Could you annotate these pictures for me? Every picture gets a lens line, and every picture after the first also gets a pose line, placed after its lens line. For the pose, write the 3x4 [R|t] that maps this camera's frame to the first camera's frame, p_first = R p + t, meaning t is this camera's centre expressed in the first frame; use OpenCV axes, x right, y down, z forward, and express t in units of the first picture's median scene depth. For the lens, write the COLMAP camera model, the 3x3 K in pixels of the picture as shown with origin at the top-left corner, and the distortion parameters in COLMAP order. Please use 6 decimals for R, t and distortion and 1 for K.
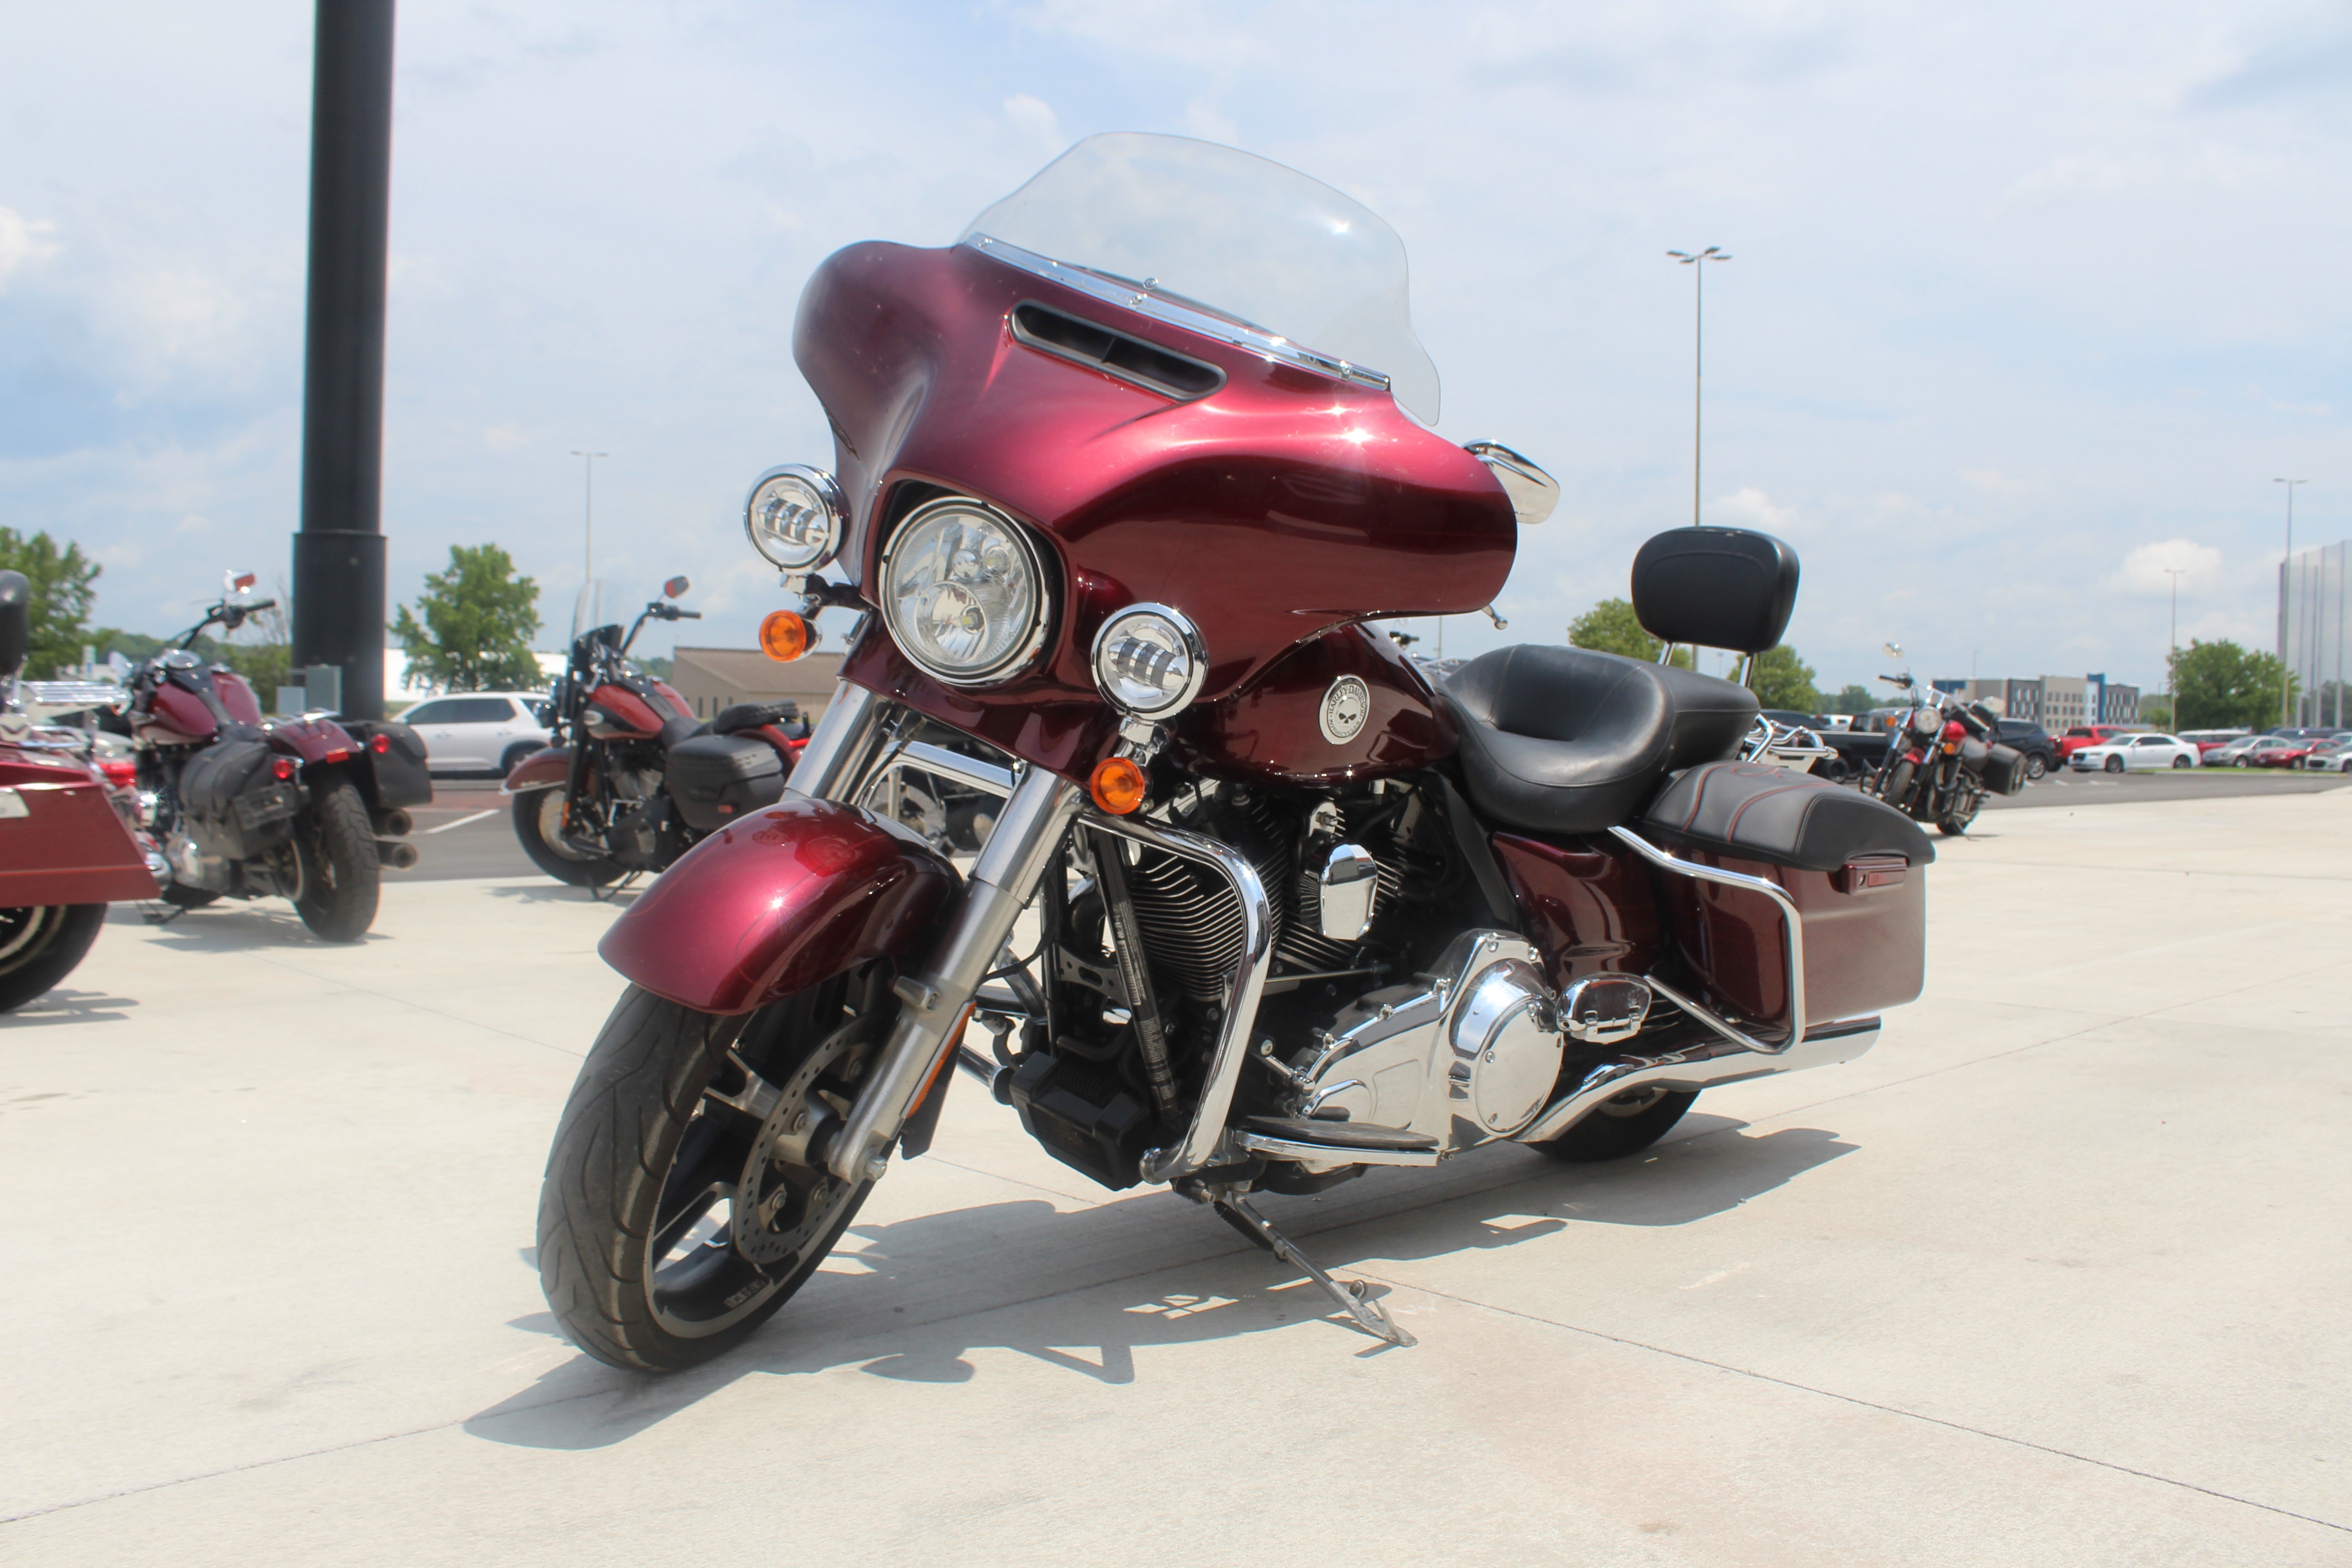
lens RADIAL K [[1954.7, 0, 1189.2], [0, 1954.7, 805.2], [0, 0, 1]] dist [-0.167219, 0.148040]
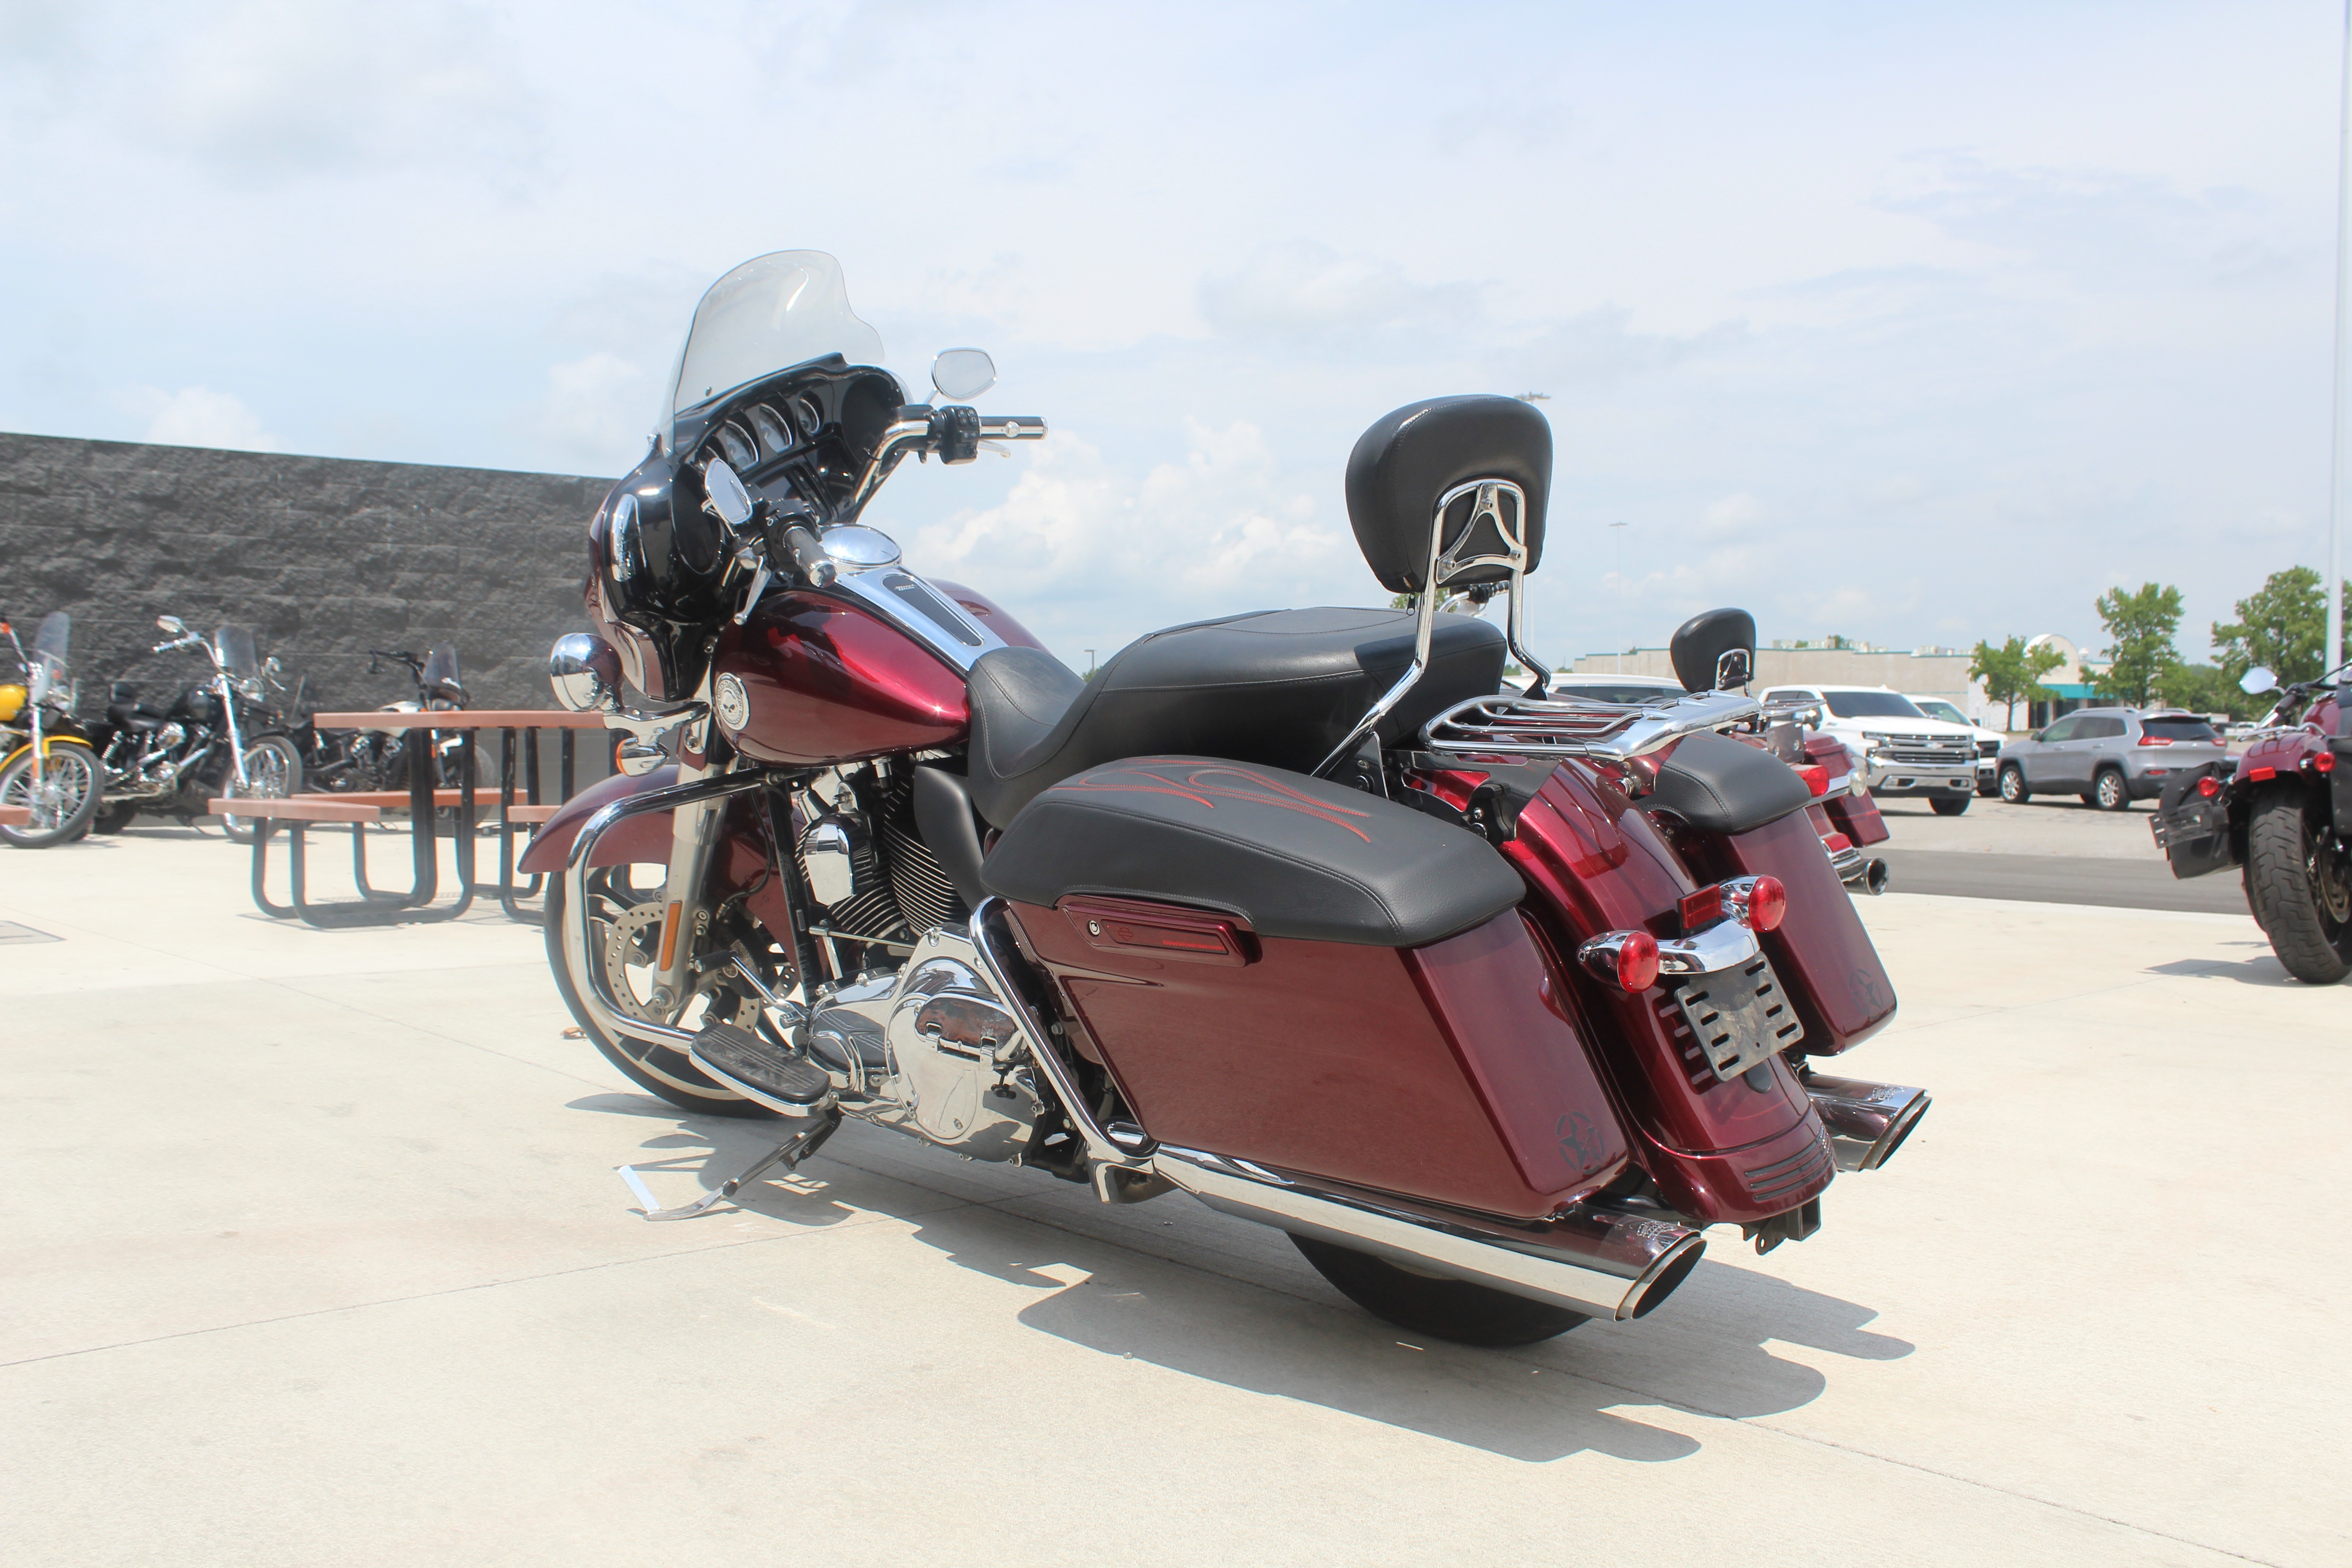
lens RADIAL K [[2038.3, 0, 1183.2], [0, 2038.3, 794.7], [0, 0, 1]] dist [-0.160446, 0.136690]
pose [[0.005496, 0.020614, -0.999772, 1.105766], [-0.054561, 0.998304, 0.020283, -0.025624], [0.998495, 0.054437, 0.006611, 1.055615]]
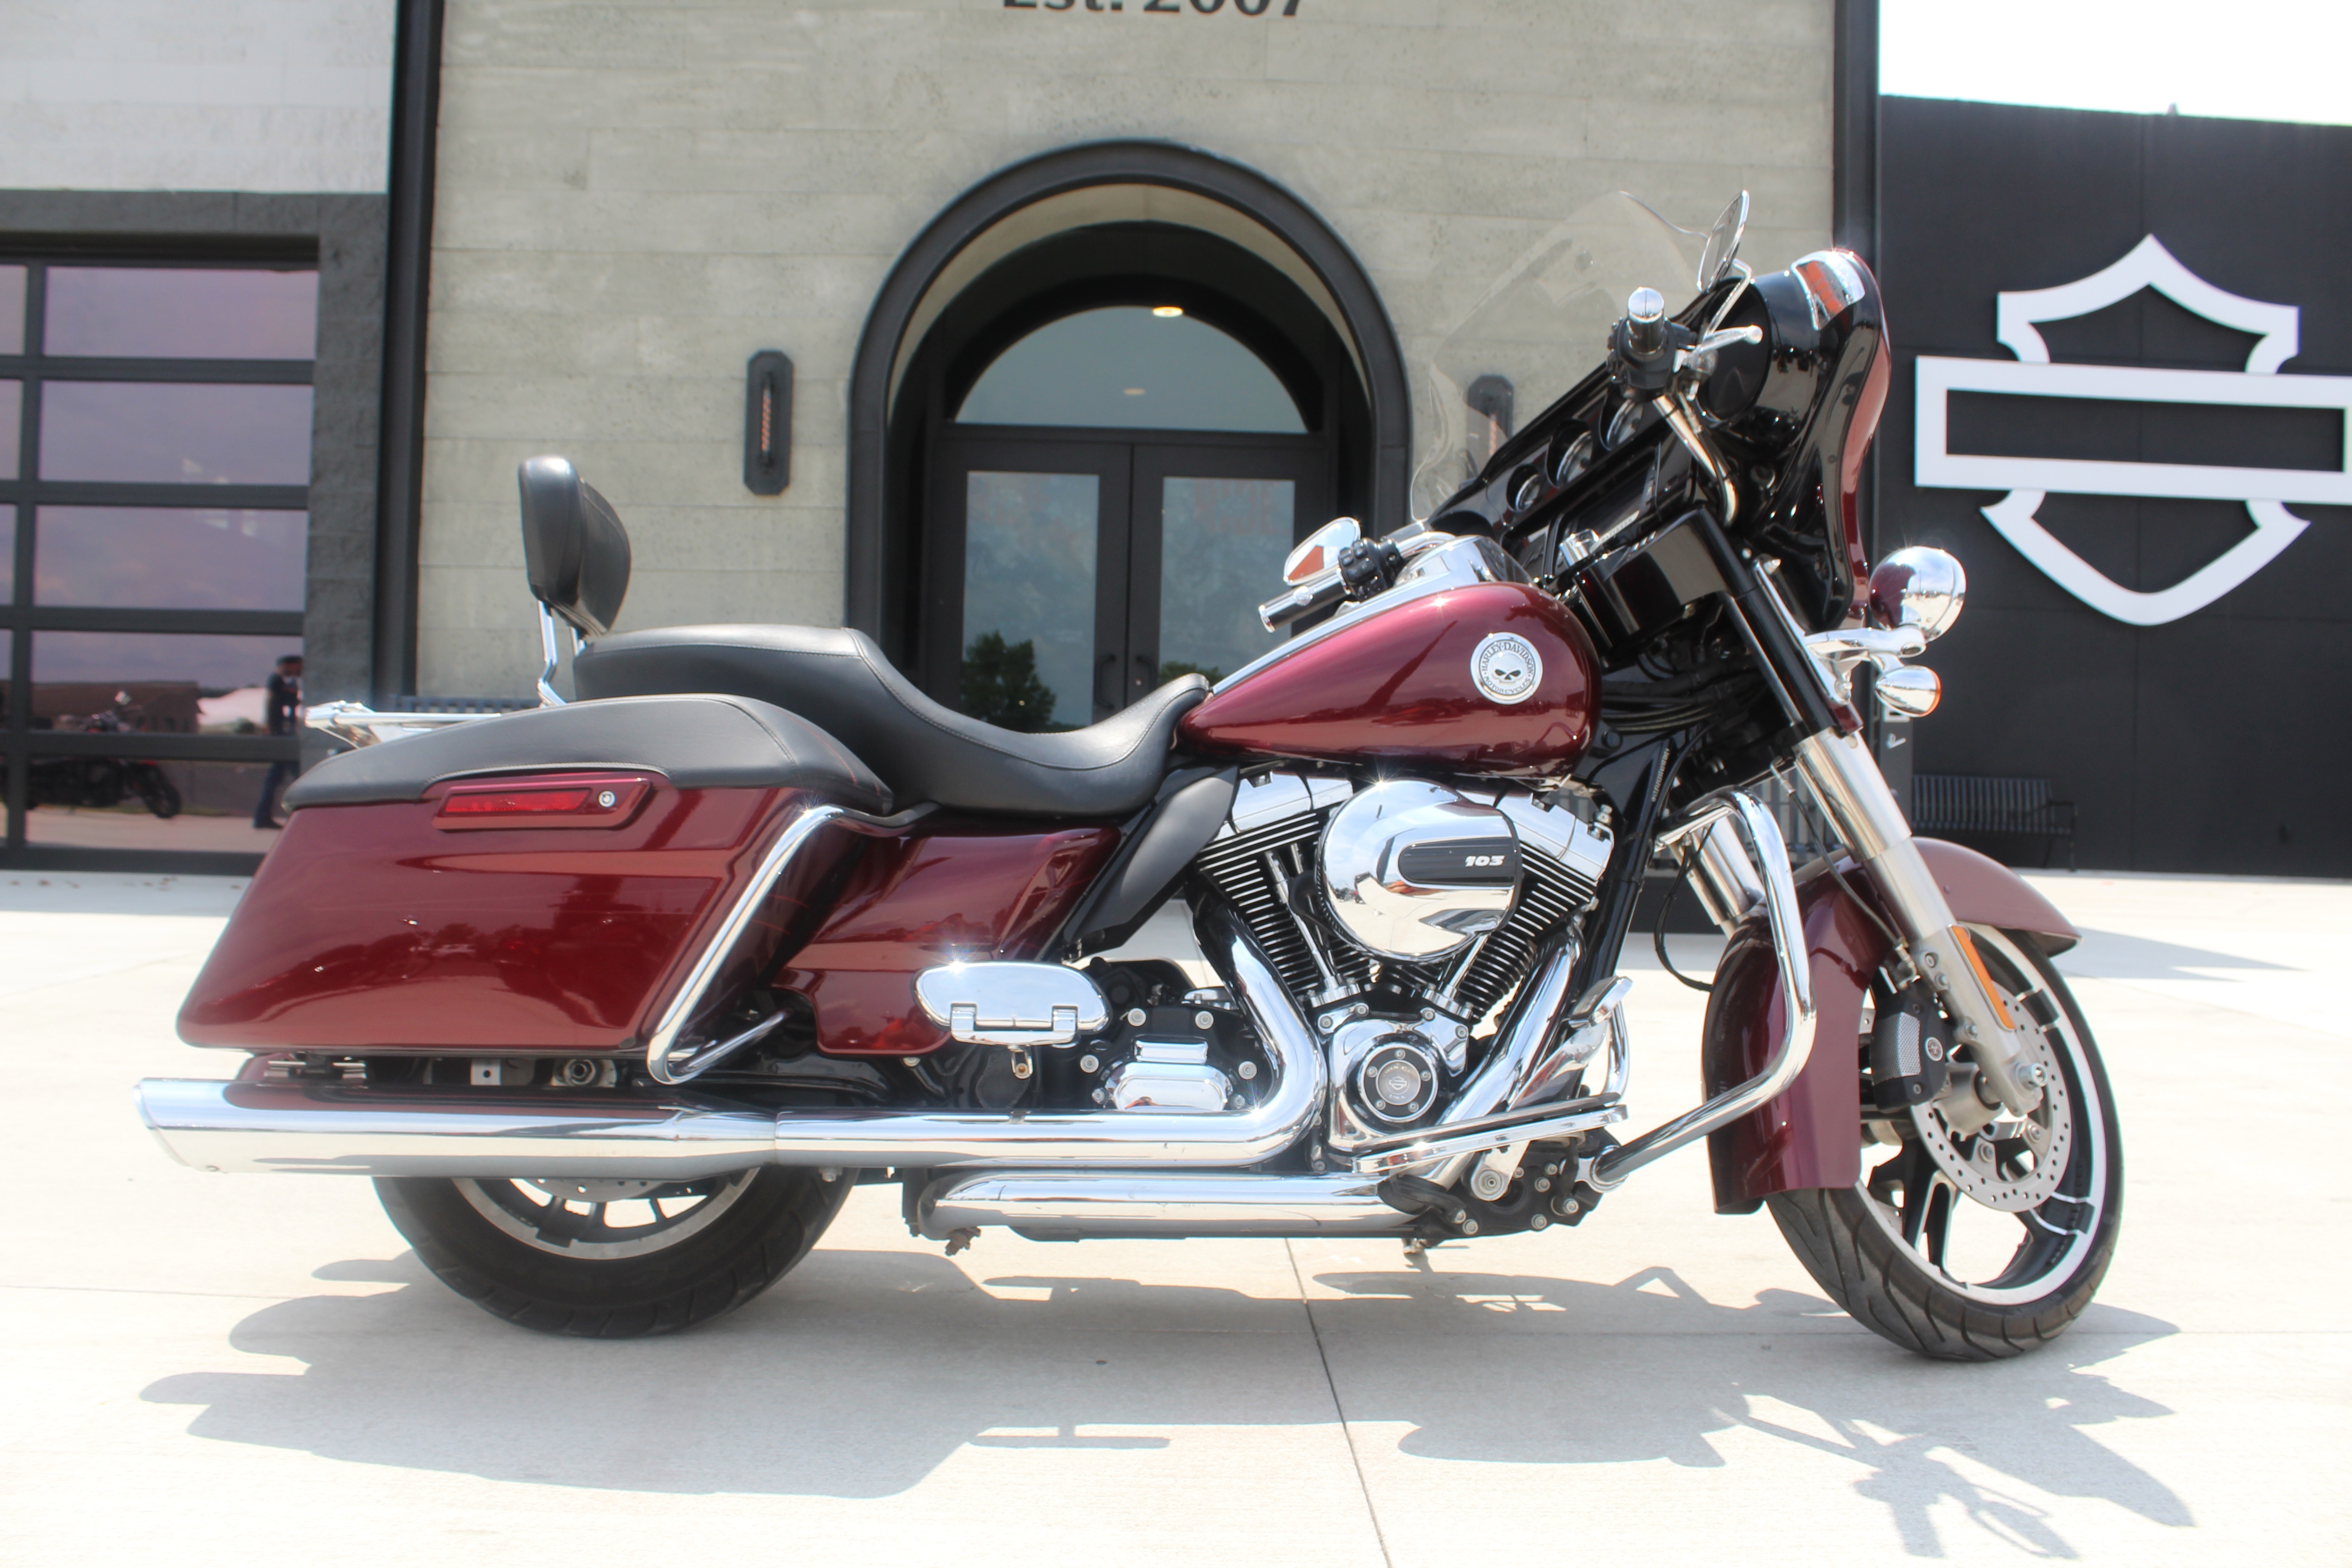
lens RADIAL K [[1954.7, 0, 1182.1], [0, 1954.7, 783.0], [0, 0, 1]] dist [-0.167219, 0.148040]
pose [[-0.749941, -0.032524, 0.660705, -0.483717], [-0.006976, 0.999124, 0.041264, -0.061453], [-0.661468, 0.026336, -0.749511, 1.645956]]
